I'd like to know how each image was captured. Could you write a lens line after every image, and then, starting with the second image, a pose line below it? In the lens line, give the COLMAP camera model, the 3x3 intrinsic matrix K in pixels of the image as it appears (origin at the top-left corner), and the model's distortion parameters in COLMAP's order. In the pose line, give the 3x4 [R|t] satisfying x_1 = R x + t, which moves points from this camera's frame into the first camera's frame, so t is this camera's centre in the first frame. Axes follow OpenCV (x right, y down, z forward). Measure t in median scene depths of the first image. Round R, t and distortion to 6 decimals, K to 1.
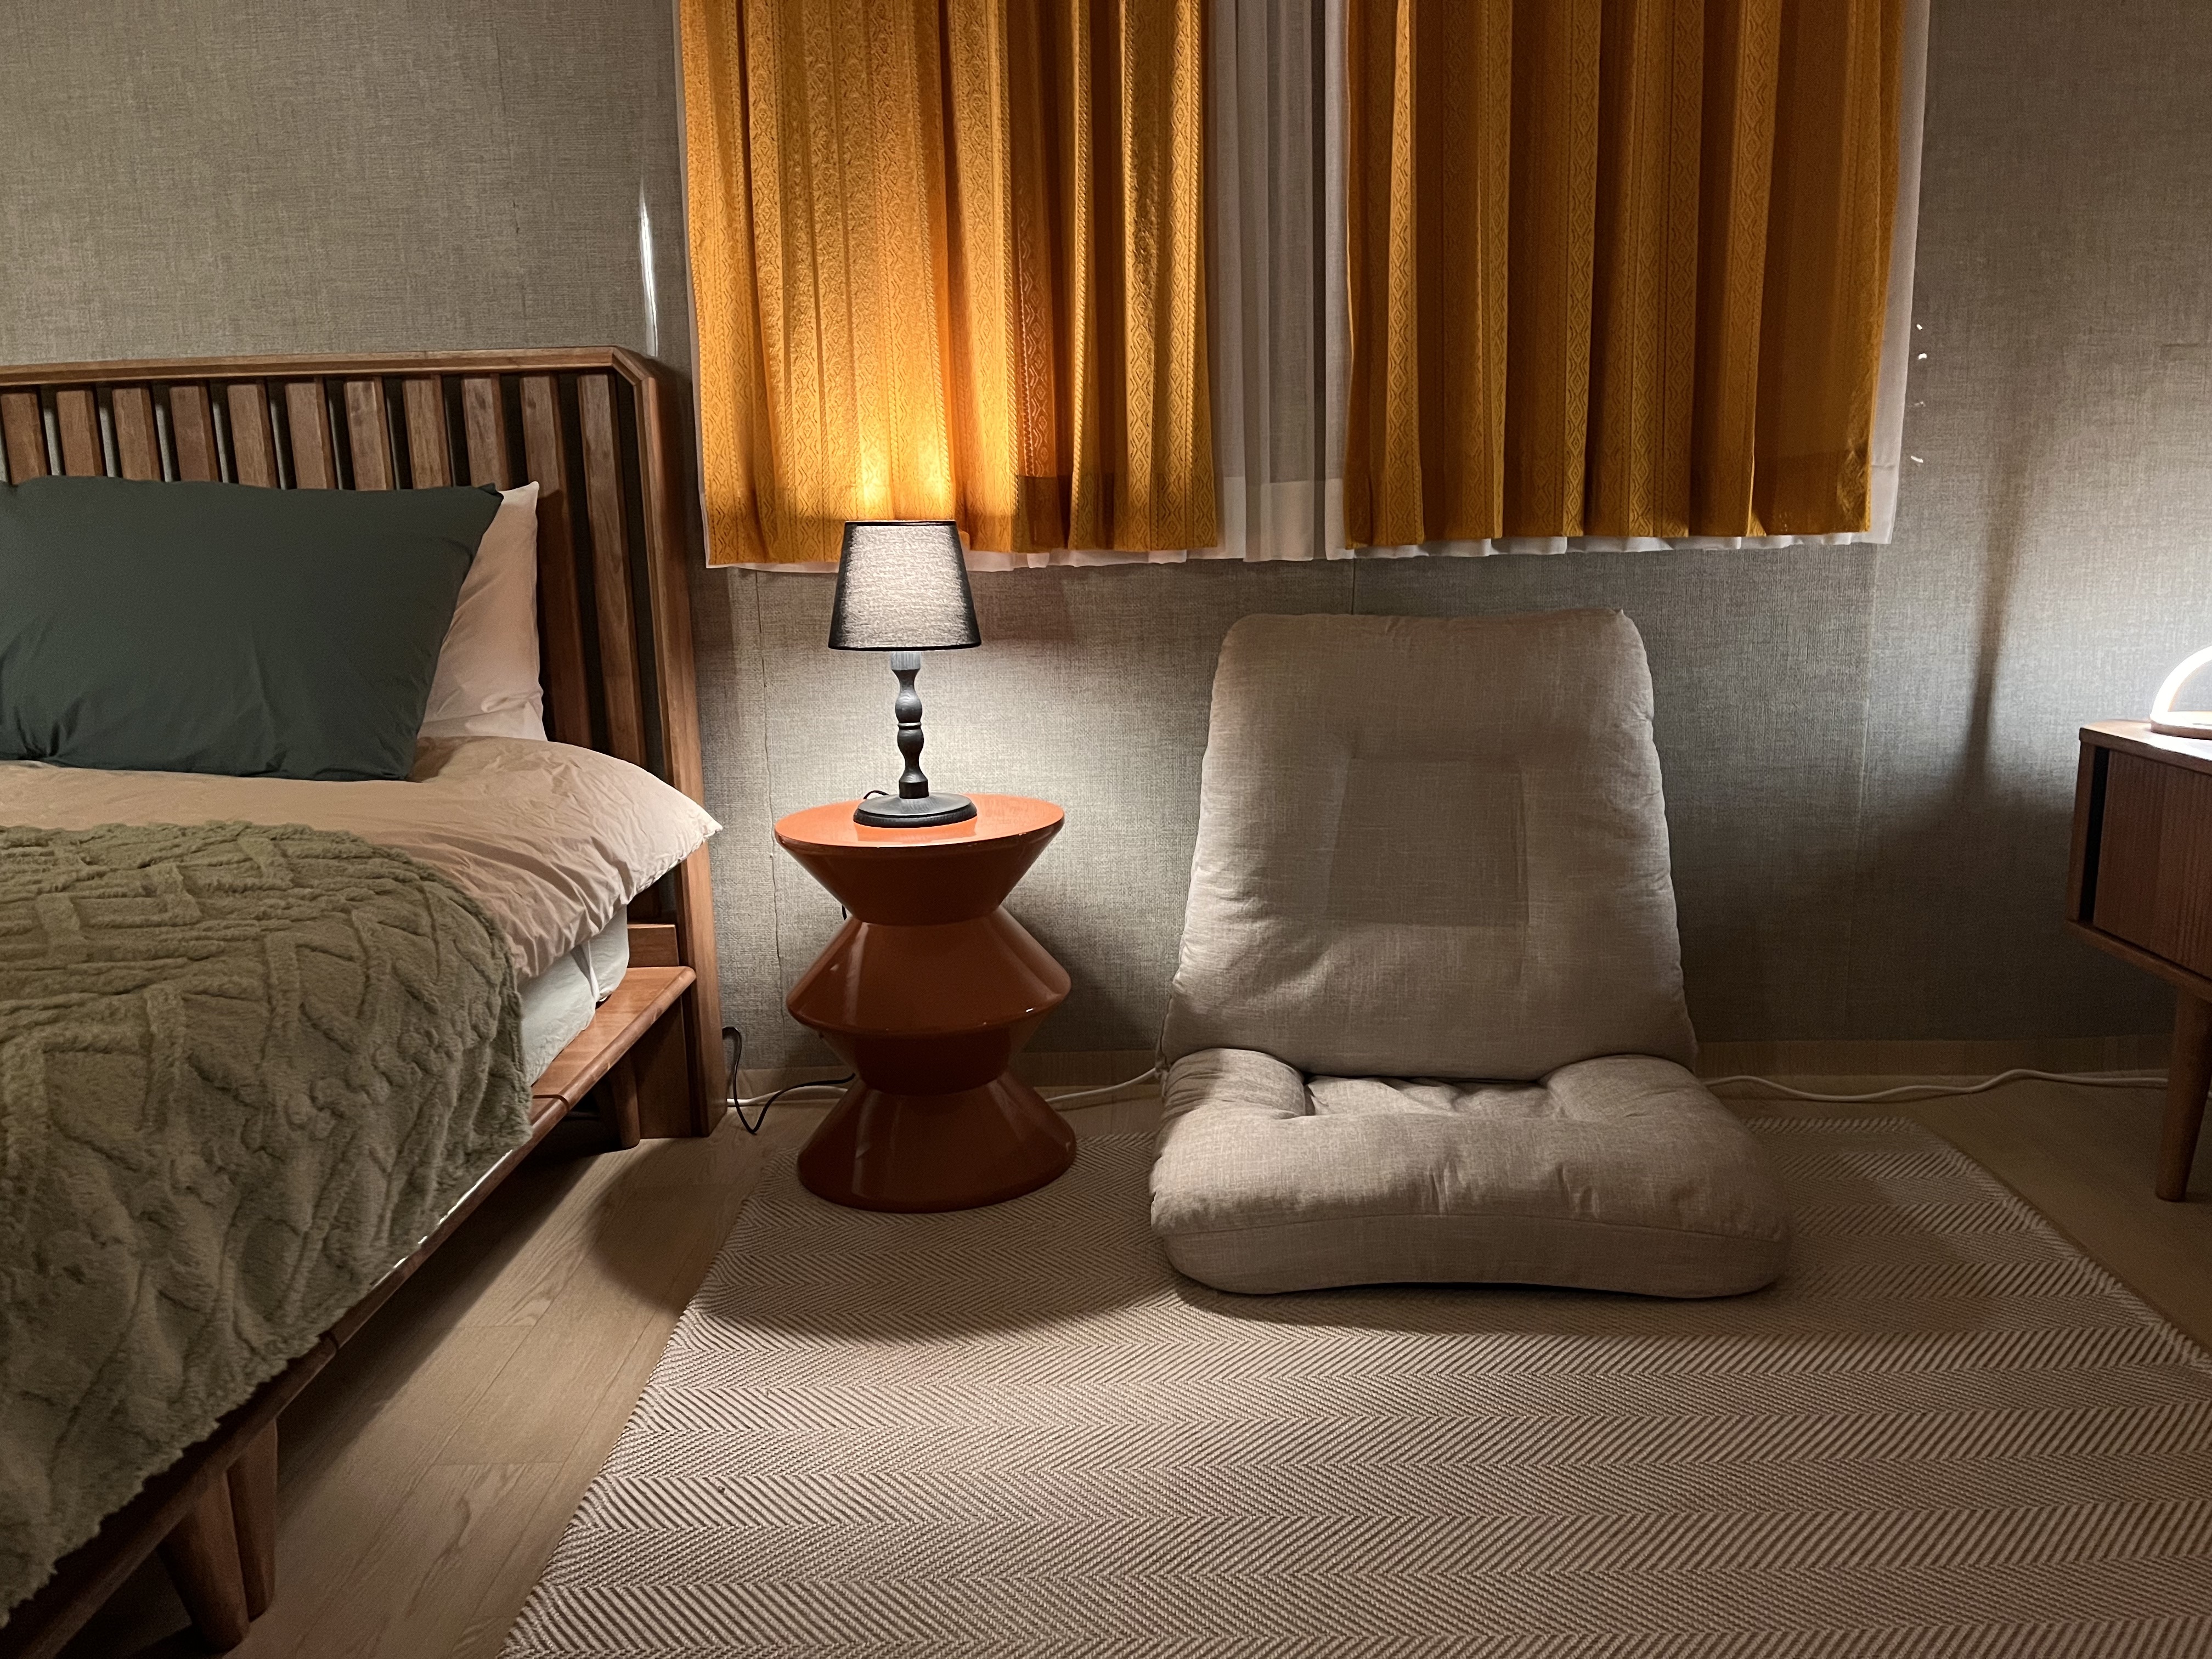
lens RADIAL K [[1648.1, 0, 1106.0], [0, 1648.1, 829.5], [0, 0, 1]] dist [0.092487, -0.092255]
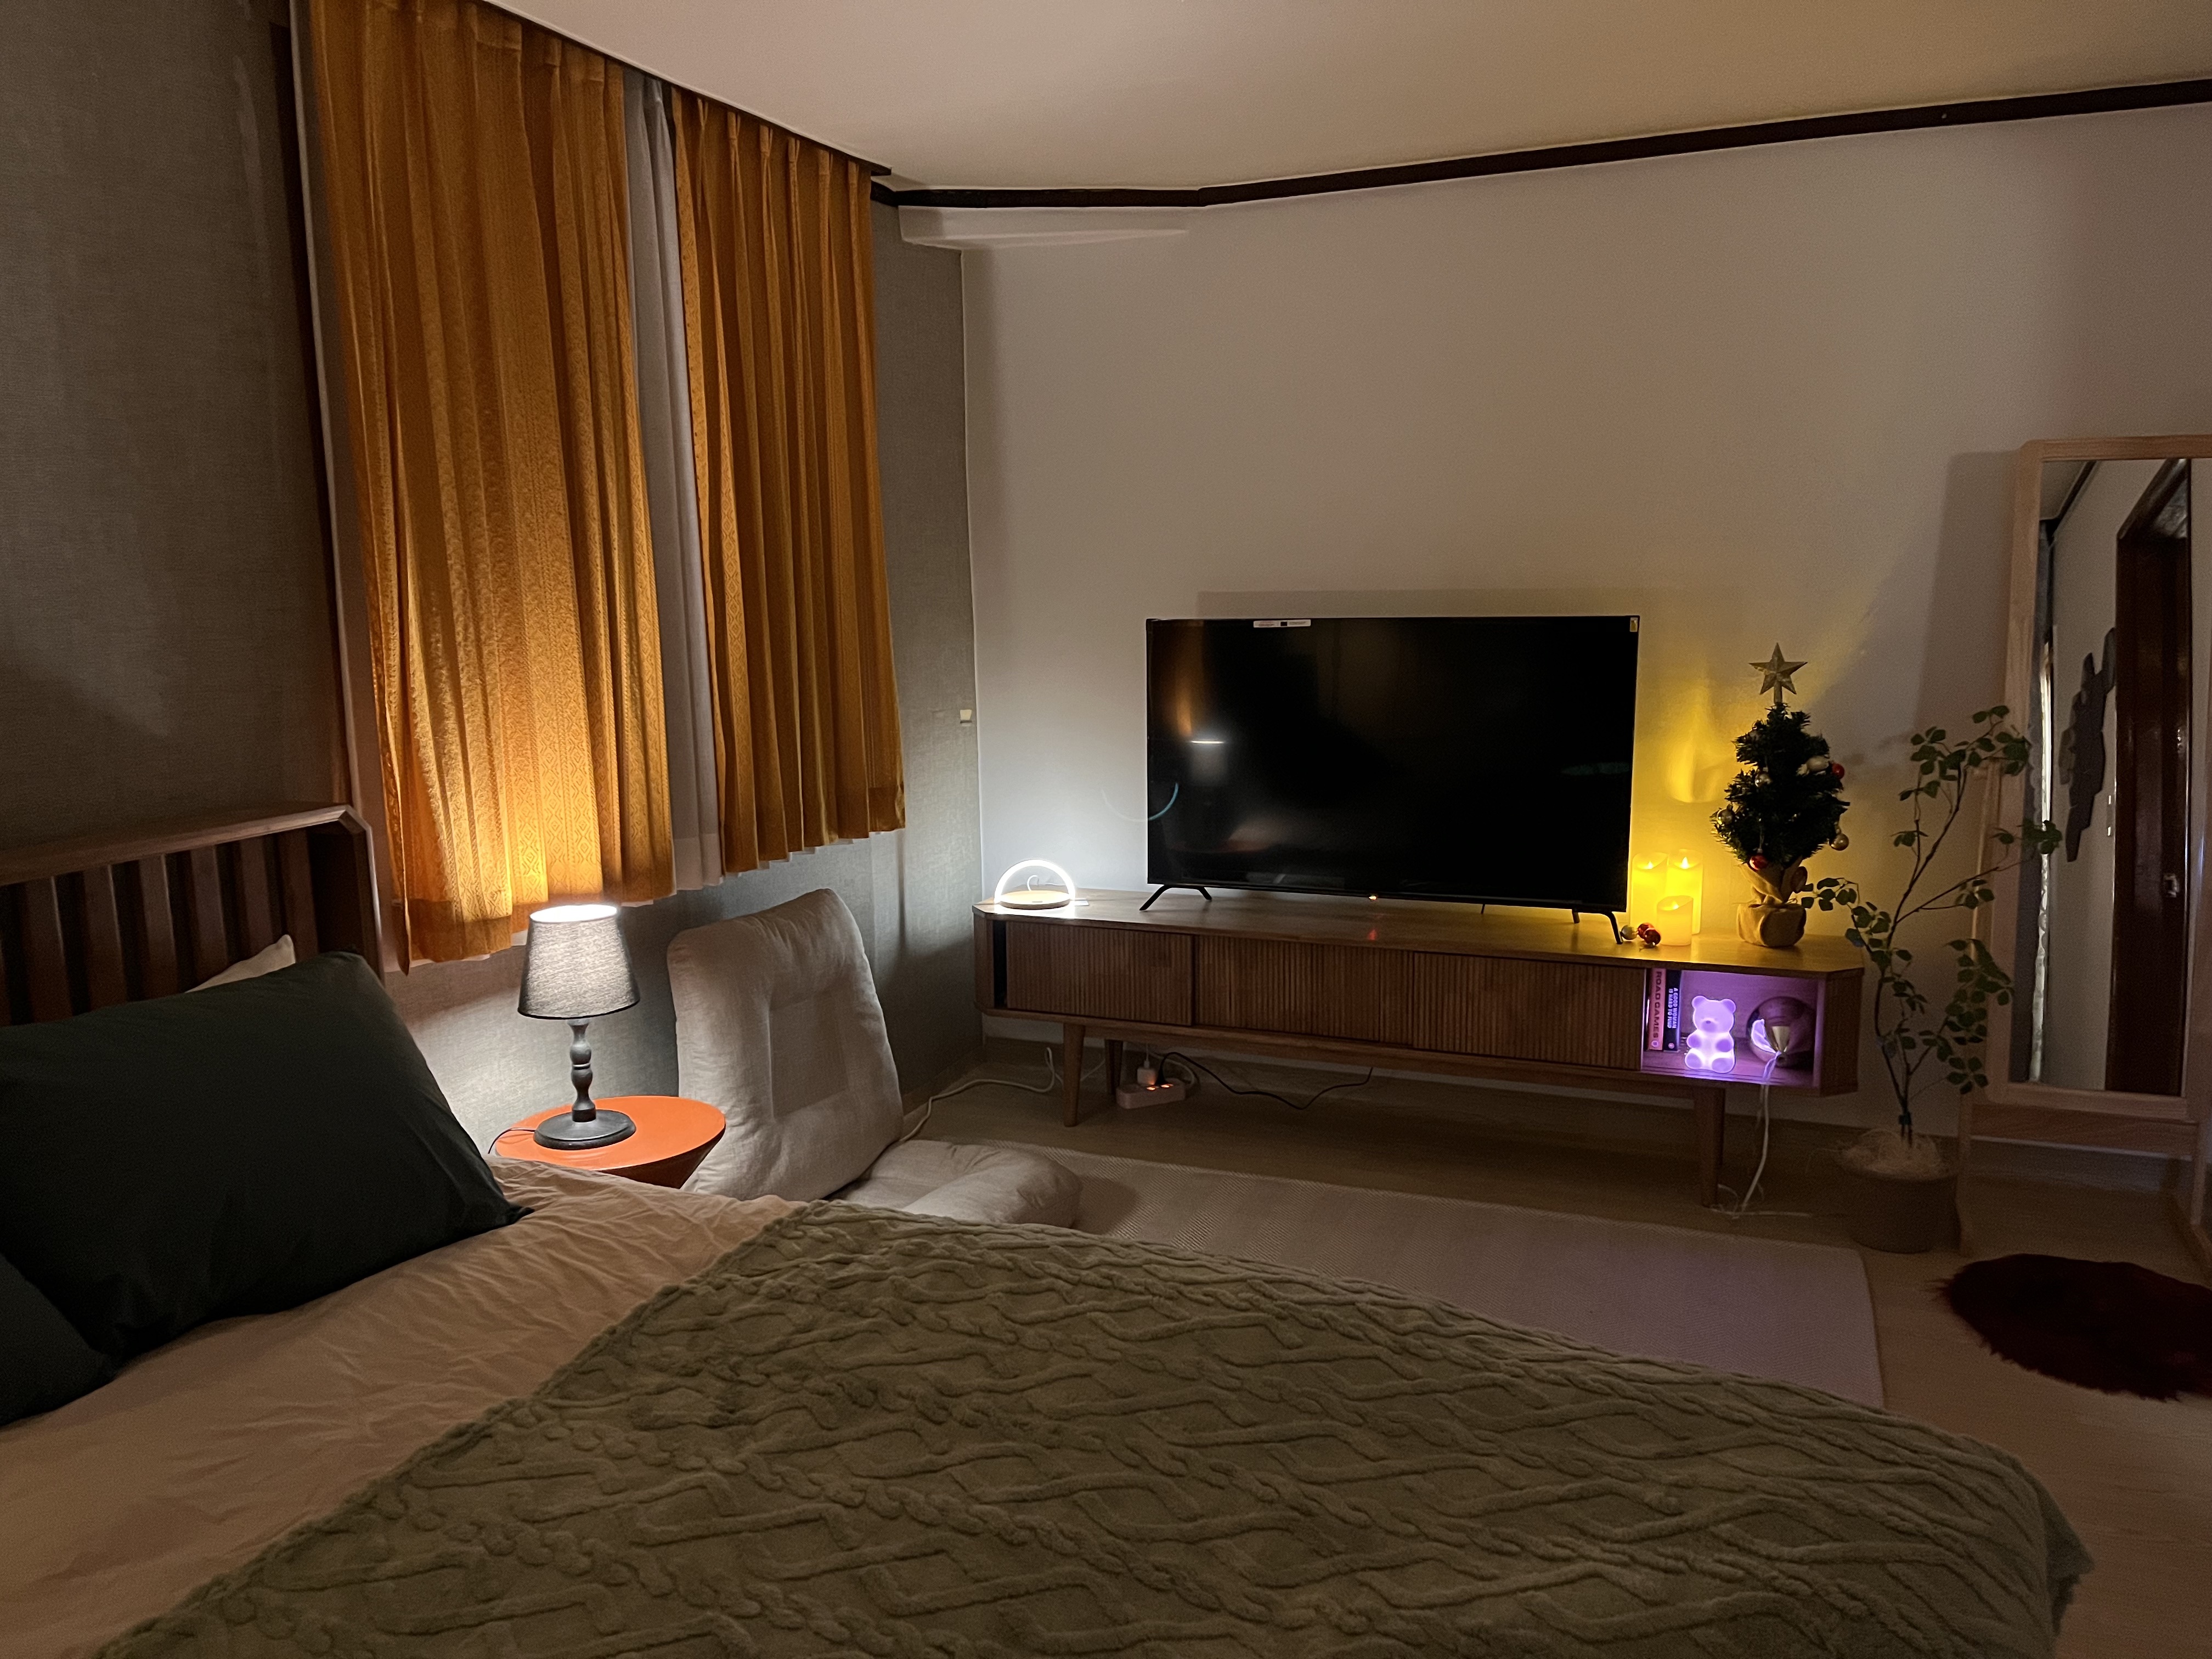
lens RADIAL K [[1648.1, 0, 1106.0], [0, 1648.1, 829.5], [0, 0, 1]] dist [0.092487, -0.092255]
pose [[0.351554, -0.127741, 0.927411, -1.138882], [0.177387, 0.981790, 0.067989, -0.256850], [-0.919208, 0.140609, 0.367812, 0.128055]]
